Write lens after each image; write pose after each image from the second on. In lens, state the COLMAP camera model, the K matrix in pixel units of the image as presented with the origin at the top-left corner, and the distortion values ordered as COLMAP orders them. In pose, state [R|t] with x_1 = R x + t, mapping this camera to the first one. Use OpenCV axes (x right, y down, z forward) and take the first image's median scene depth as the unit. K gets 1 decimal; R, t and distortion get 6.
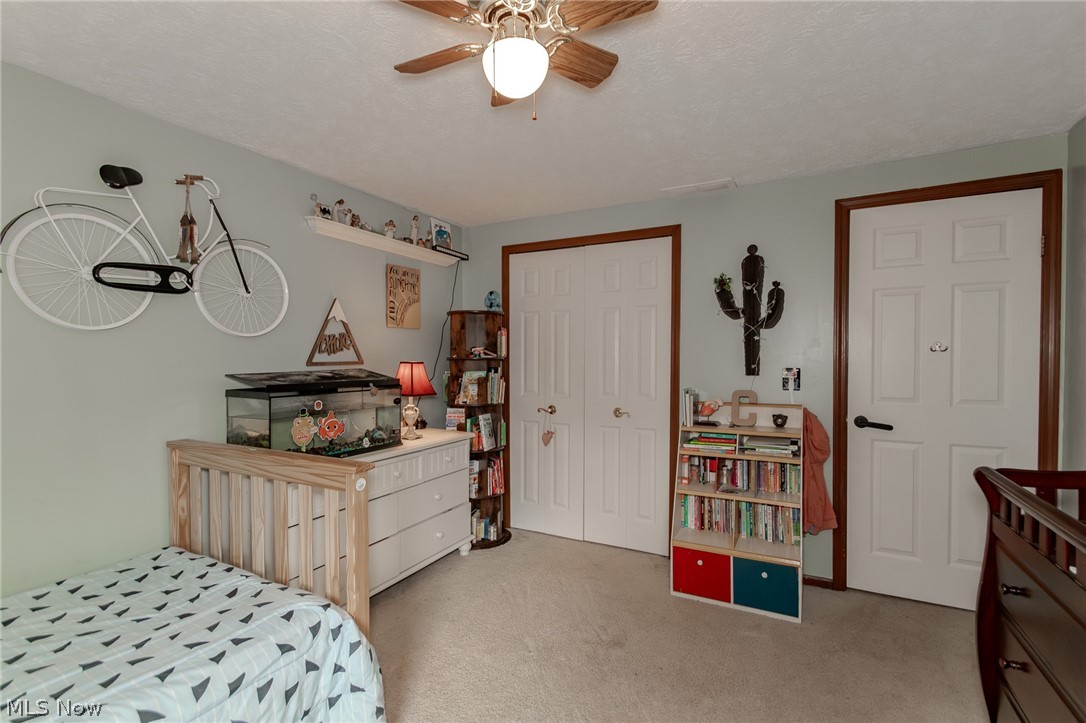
lens RADIAL K [[481.8, 0, 543.0], [0, 481.8, 361.5], [0, 0, 1]] dist [0.001286, 0.000049]
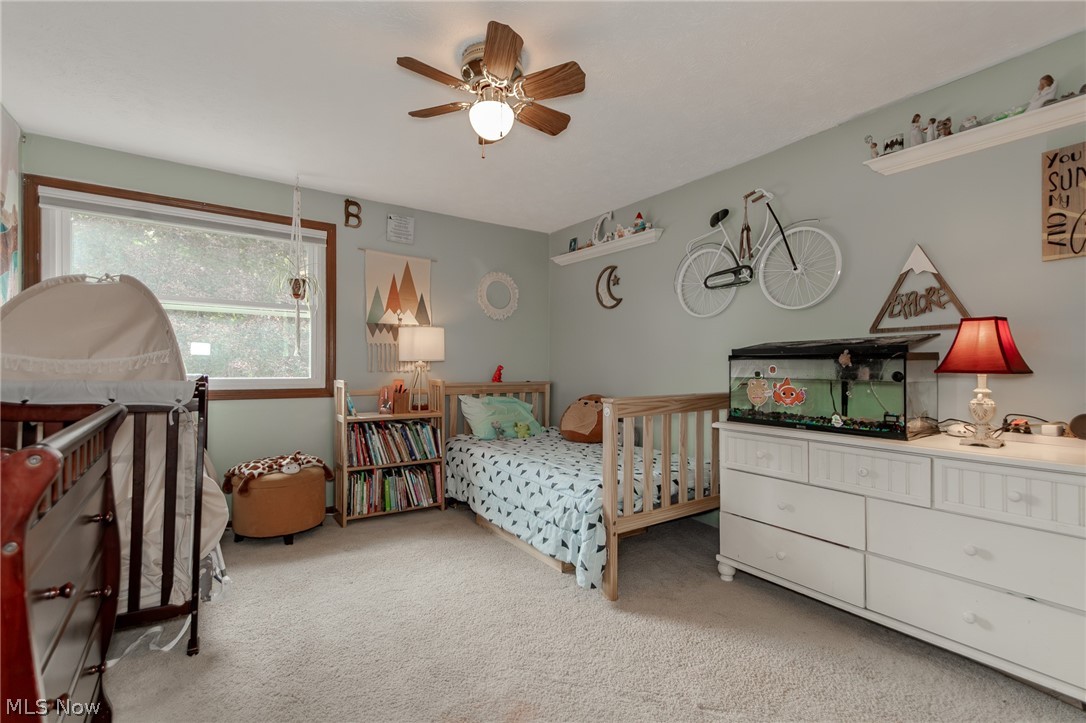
lens RADIAL K [[481.8, 0, 543.0], [0, 481.8, 361.5], [0, 0, 1]] dist [0.001286, 0.000049]
pose [[-0.443042, 0.001180, -0.896500, 0.561034], [-0.000967, 0.999998, 0.001794, 0.059341], [0.896500, 0.001661, -0.443040, 0.842180]]
